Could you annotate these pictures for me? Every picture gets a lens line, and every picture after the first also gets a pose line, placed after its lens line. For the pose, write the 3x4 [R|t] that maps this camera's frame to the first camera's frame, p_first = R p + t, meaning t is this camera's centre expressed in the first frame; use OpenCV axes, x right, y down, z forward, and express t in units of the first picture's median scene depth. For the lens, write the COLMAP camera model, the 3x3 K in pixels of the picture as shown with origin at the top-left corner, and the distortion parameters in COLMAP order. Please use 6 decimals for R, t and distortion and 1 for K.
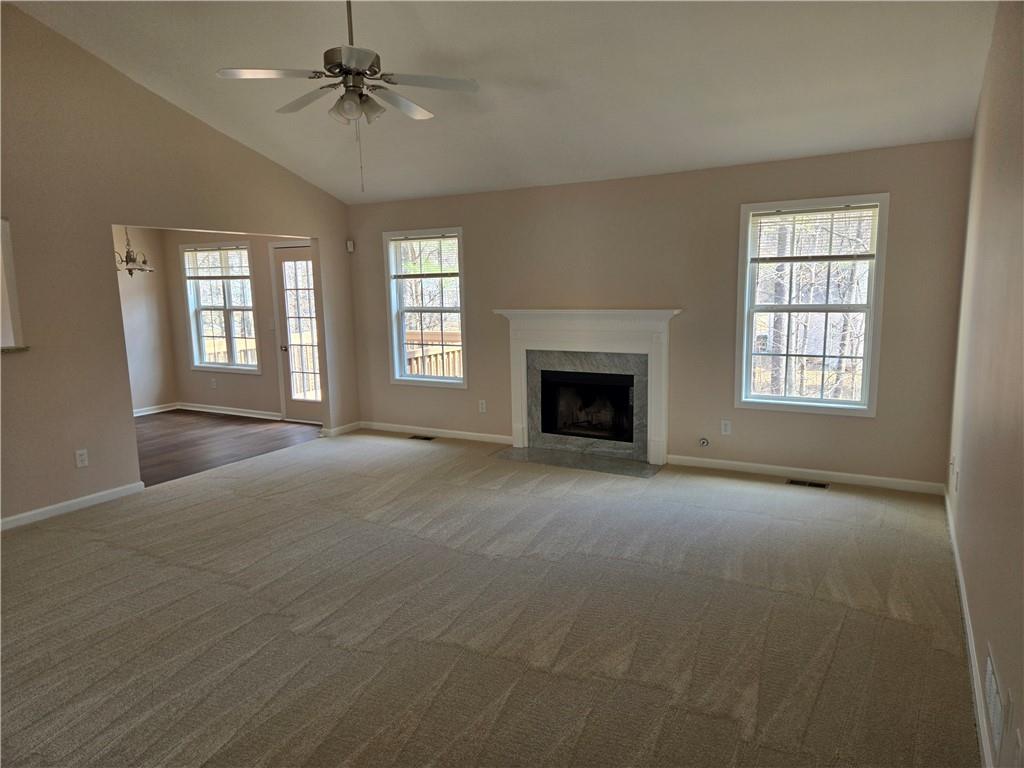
lens RADIAL K [[703.0, 0, 477.4], [0, 703.0, 396.0], [0, 0, 1]] dist [0.076813, -0.003655]
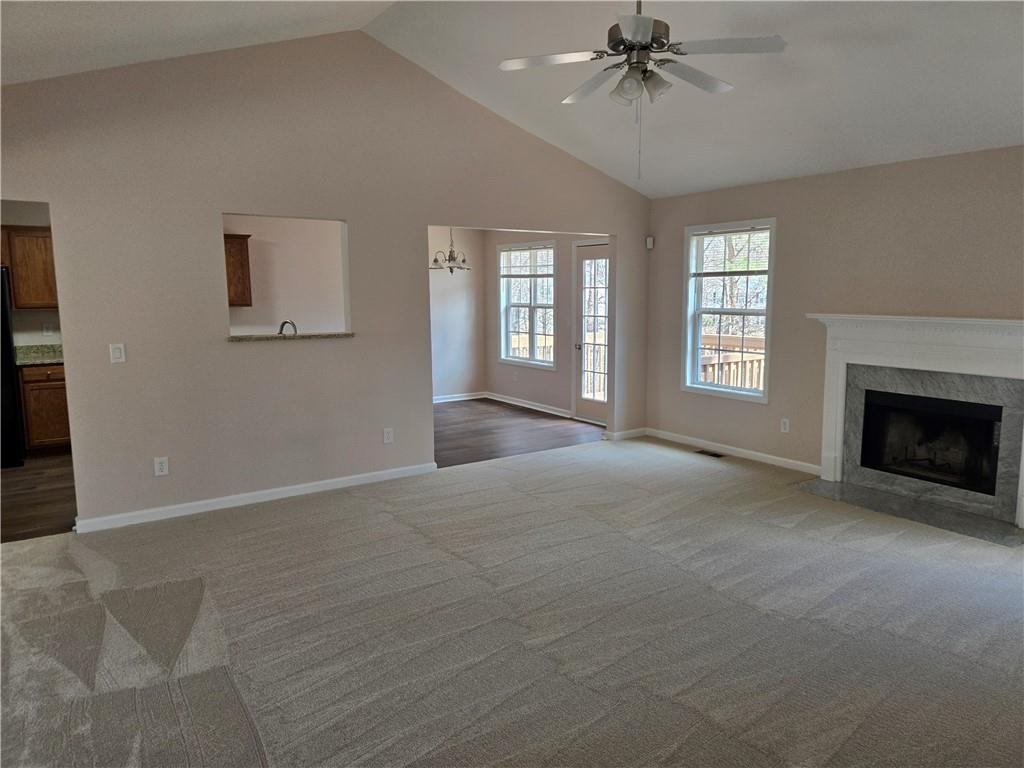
lens RADIAL K [[697.7, 0, 503.9], [0, 697.7, 380.6], [0, 0, 1]] dist [0.133380, -0.119438]
pose [[0.909144, 0.075499, -0.409581, 0.050695], [-0.084850, 0.996383, -0.004677, -0.008009], [0.407747, 0.039005, 0.912262, 0.078868]]
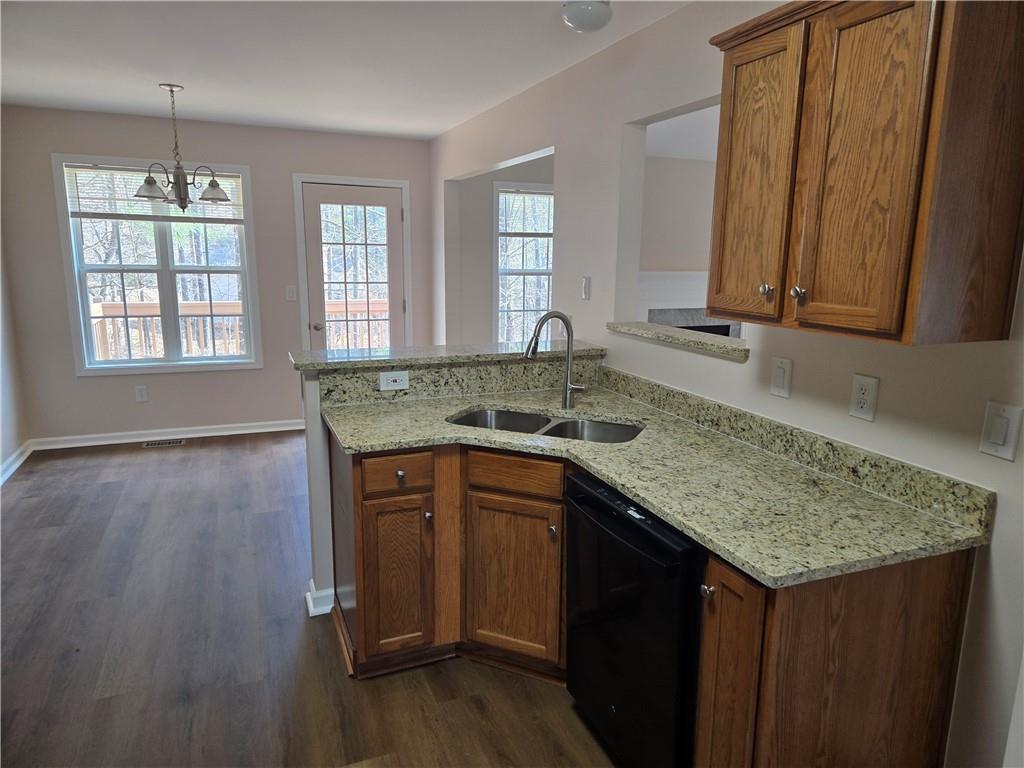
lens RADIAL K [[684.3, 0, 513.0], [0, 684.3, 384.3], [0, 0, 1]] dist [0.070332, -0.072393]
pose [[0.586592, -0.129843, 0.799407, -0.943654], [0.095653, 0.991263, 0.090817, -0.070021], [-0.804214, 0.023193, 0.593887, 0.564965]]
